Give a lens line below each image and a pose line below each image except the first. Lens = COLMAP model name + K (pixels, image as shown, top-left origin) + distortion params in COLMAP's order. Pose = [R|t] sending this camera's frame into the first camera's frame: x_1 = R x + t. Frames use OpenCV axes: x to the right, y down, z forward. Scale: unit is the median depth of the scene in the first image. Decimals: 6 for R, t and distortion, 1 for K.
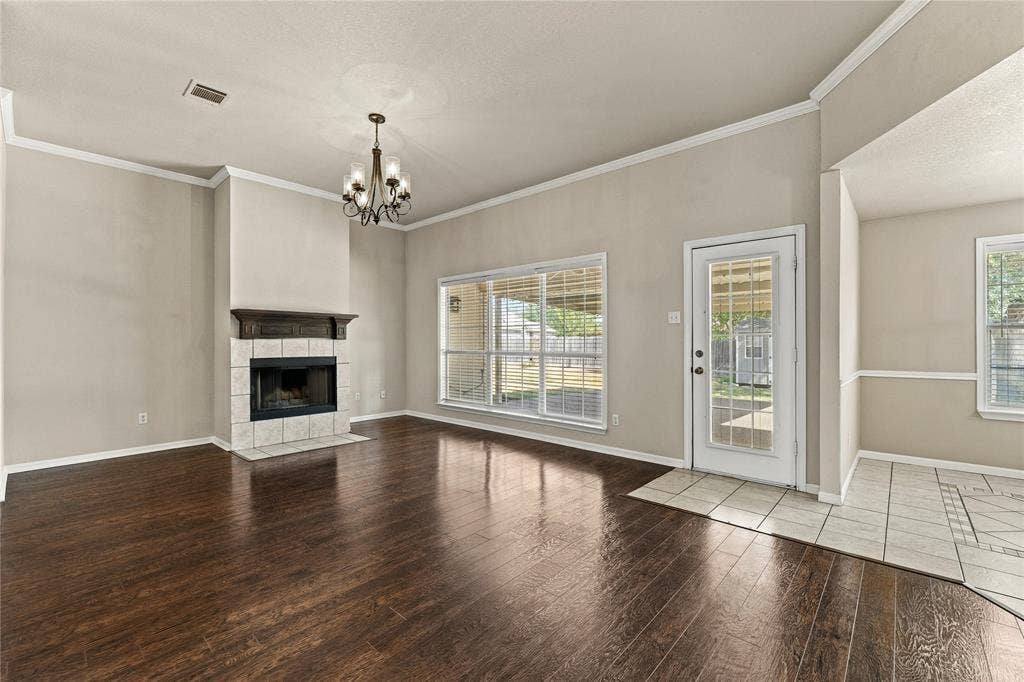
lens RADIAL K [[446.3, 0, 512.0], [0, 446.3, 341.0], [0, 0, 1]] dist [0.000824, -0.000084]
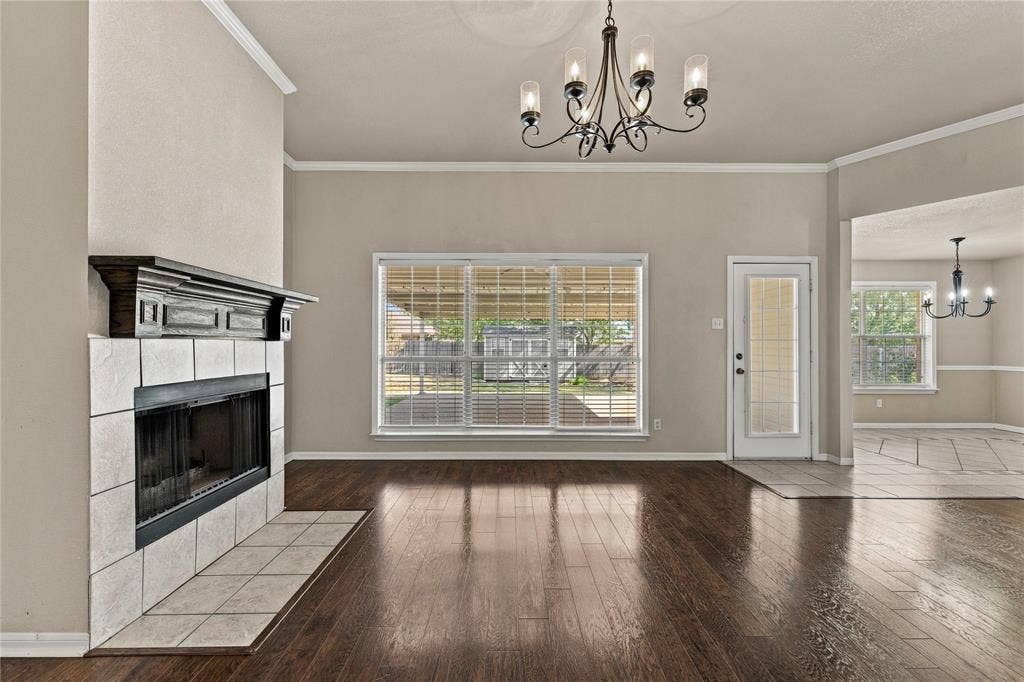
lens RADIAL K [[413.7, 0, 512.0], [0, 413.7, 341.0], [0, 0, 1]] dist [-0.000660, -0.000494]
pose [[0.731206, 0.007447, 0.682116, -0.567423], [-0.003668, 0.999969, -0.006985, -0.000513], [-0.682147, 0.002606, 0.731211, 0.491761]]
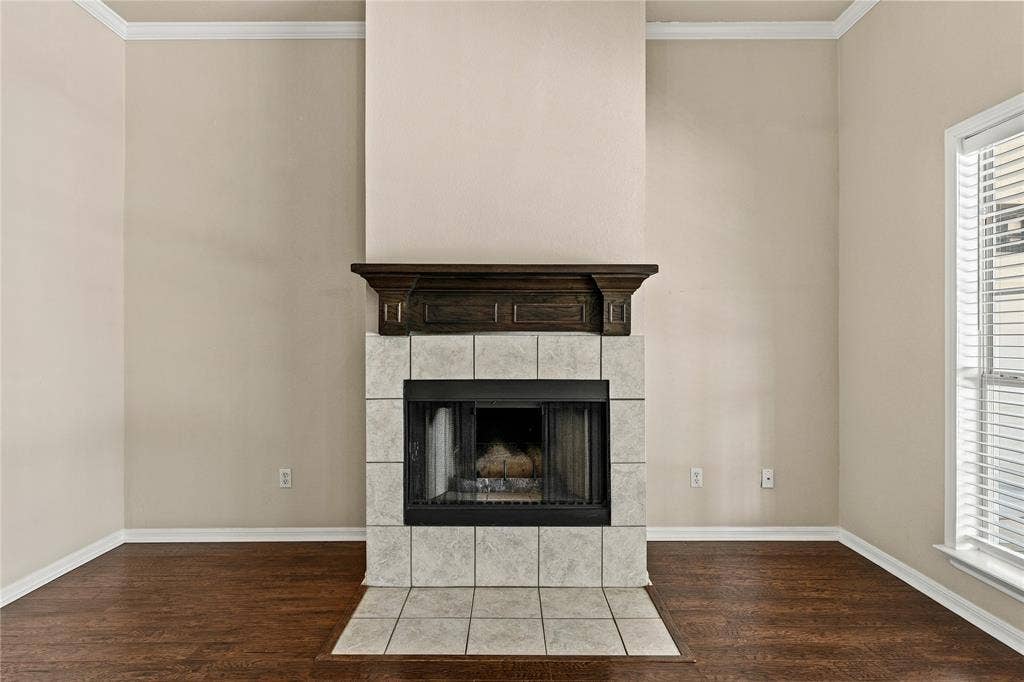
lens RADIAL K [[556.4, 0, 512.0], [0, 556.4, 341.0], [0, 0, 1]] dist [0.000195, -0.000081]
pose [[0.675235, 0.002385, -0.737599, -0.111833], [0.001187, 0.999990, 0.004321, -0.000911], [0.737602, -0.003793, 0.675225, 0.681891]]
